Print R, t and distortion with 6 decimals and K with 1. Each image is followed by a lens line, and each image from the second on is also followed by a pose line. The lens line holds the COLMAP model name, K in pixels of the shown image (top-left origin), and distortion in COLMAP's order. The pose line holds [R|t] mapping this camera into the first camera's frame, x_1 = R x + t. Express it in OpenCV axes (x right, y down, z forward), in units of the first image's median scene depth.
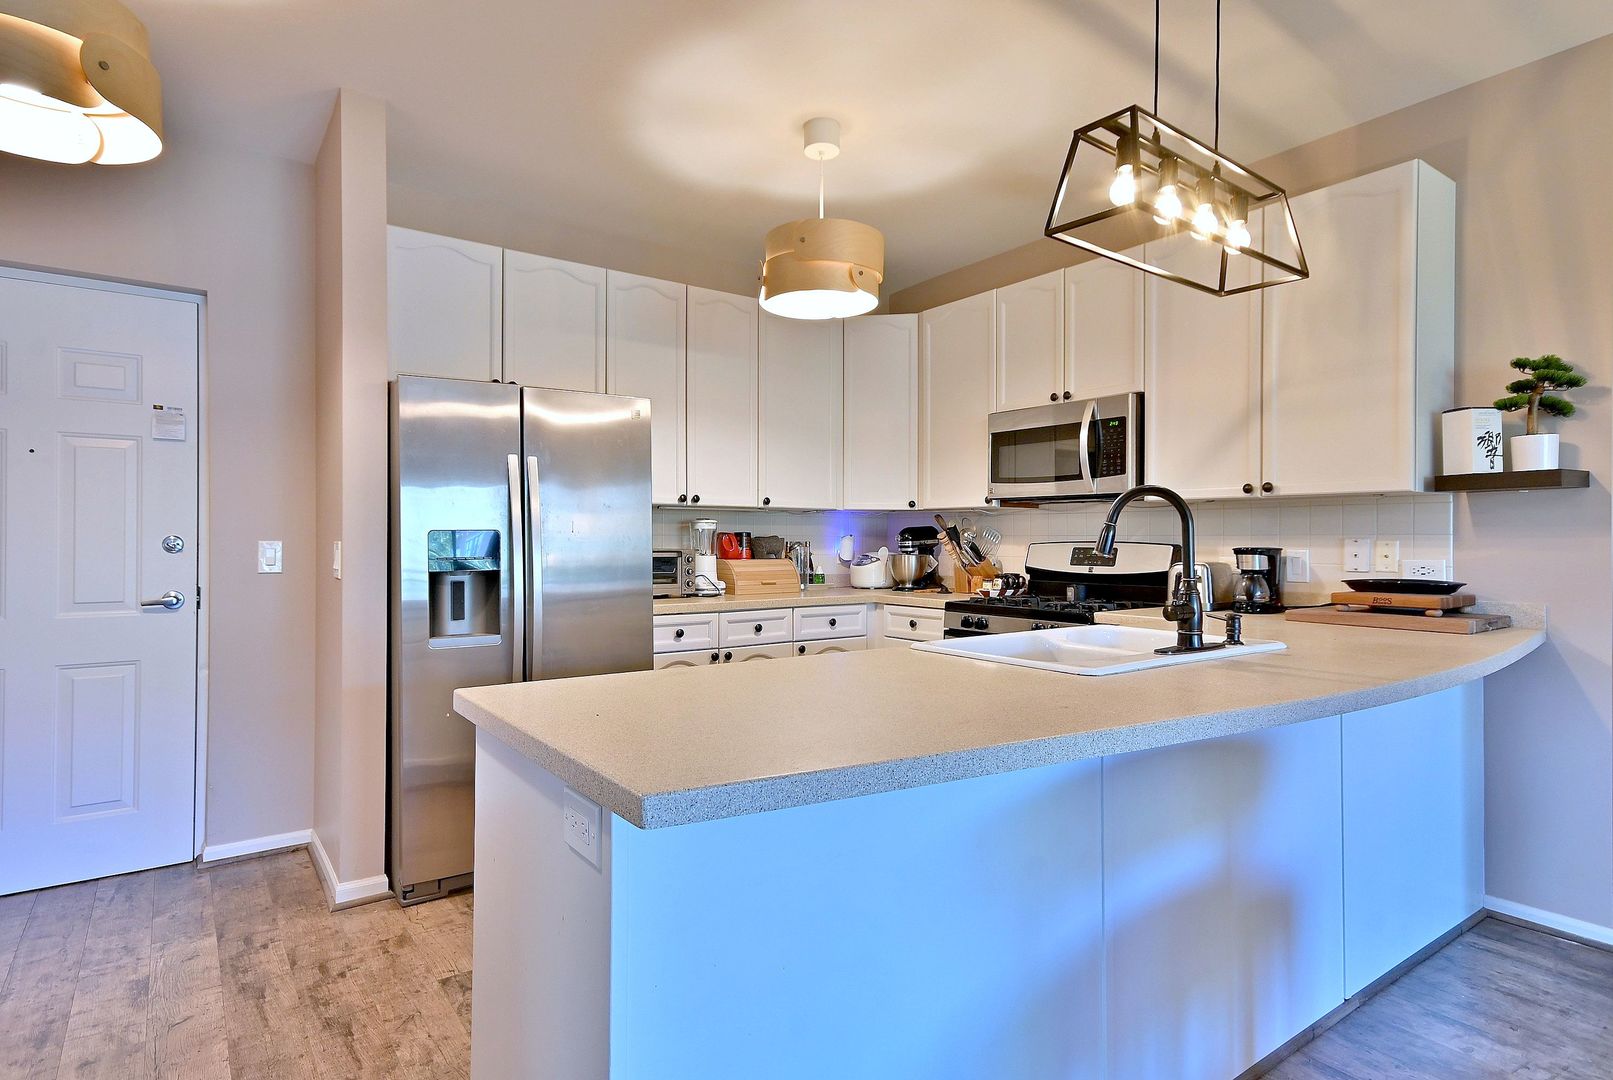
lens RADIAL K [[860.8, 0, 806.2], [0, 860.8, 534.5], [0, 0, 1]] dist [0.006734, -0.000310]
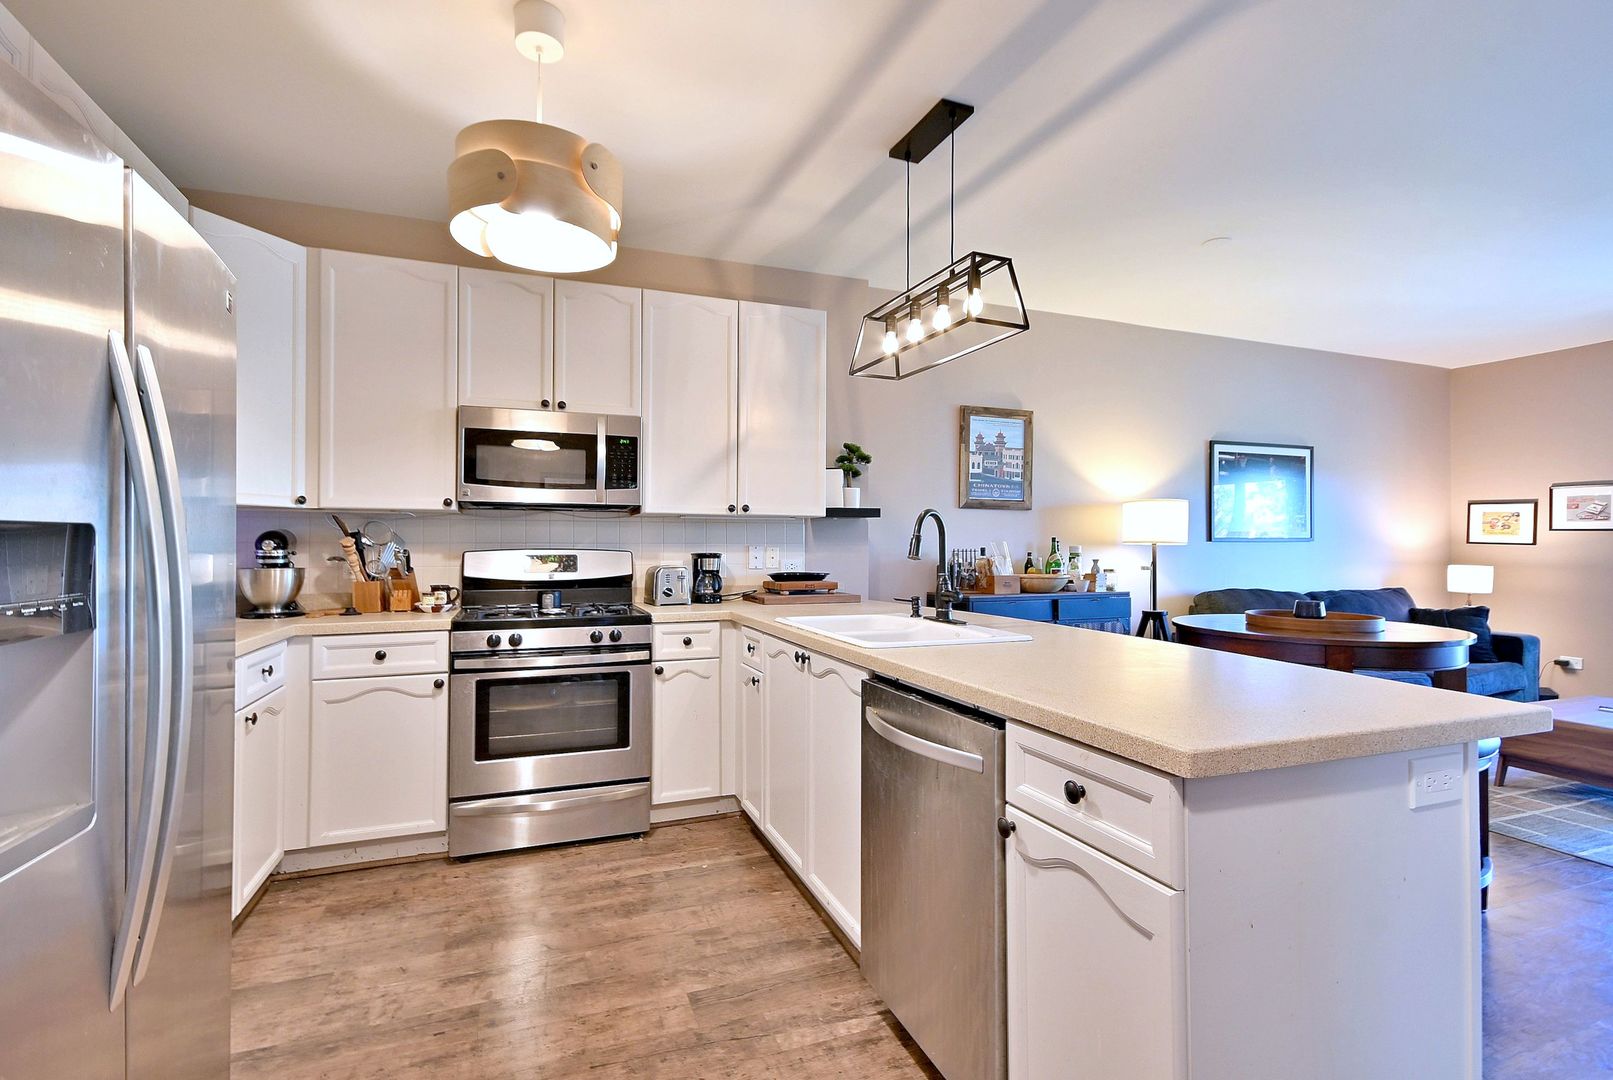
lens RADIAL K [[750.4, 0, 808.3], [0, 750.4, 538.8], [0, 0, 1]] dist [0.003647, 0.000349]
pose [[0.256709, 0.008889, 0.966448, -0.454933], [-0.004889, 0.999957, -0.007898, 0.001636], [-0.966476, -0.002698, 0.256742, 0.471460]]
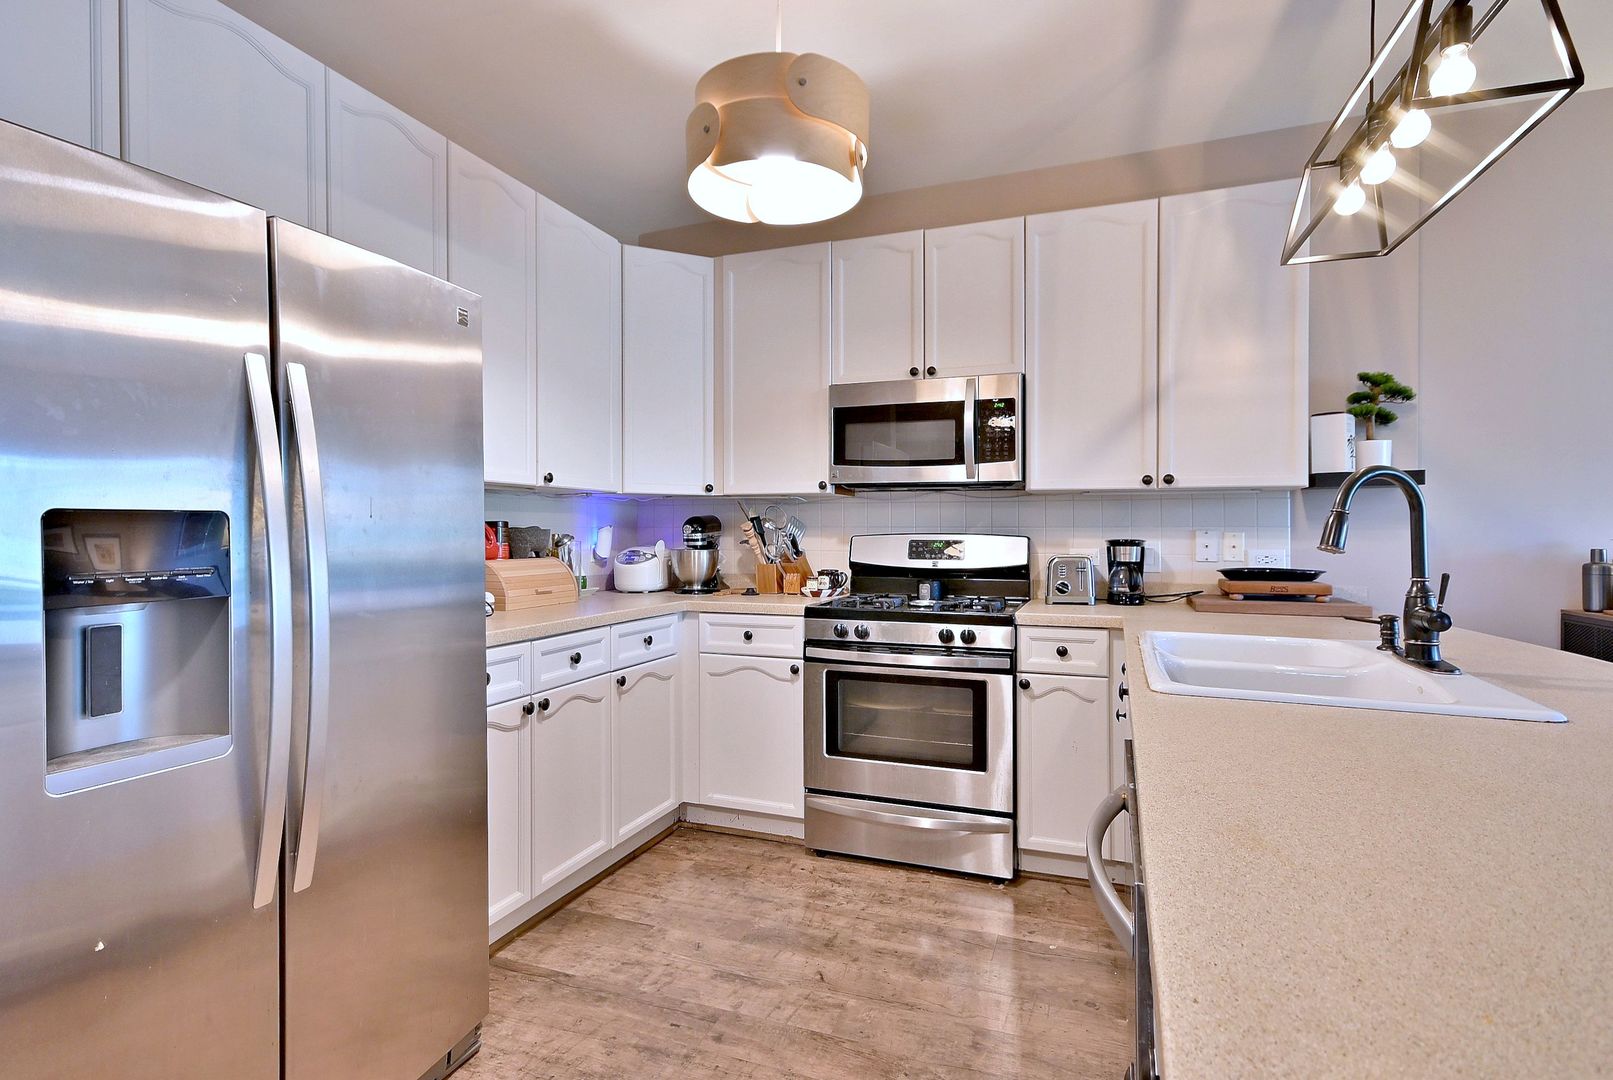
lens RADIAL K [[801.4, 0, 806.6], [0, 801.4, 529.4], [0, 0, 1]] dist [0.000623, 0.006099]
pose [[0.837575, 0.001495, 0.546320, -0.252365], [-0.003361, 0.999991, 0.002417, 0.002154], [-0.546312, -0.003861, 0.837573, 0.354362]]
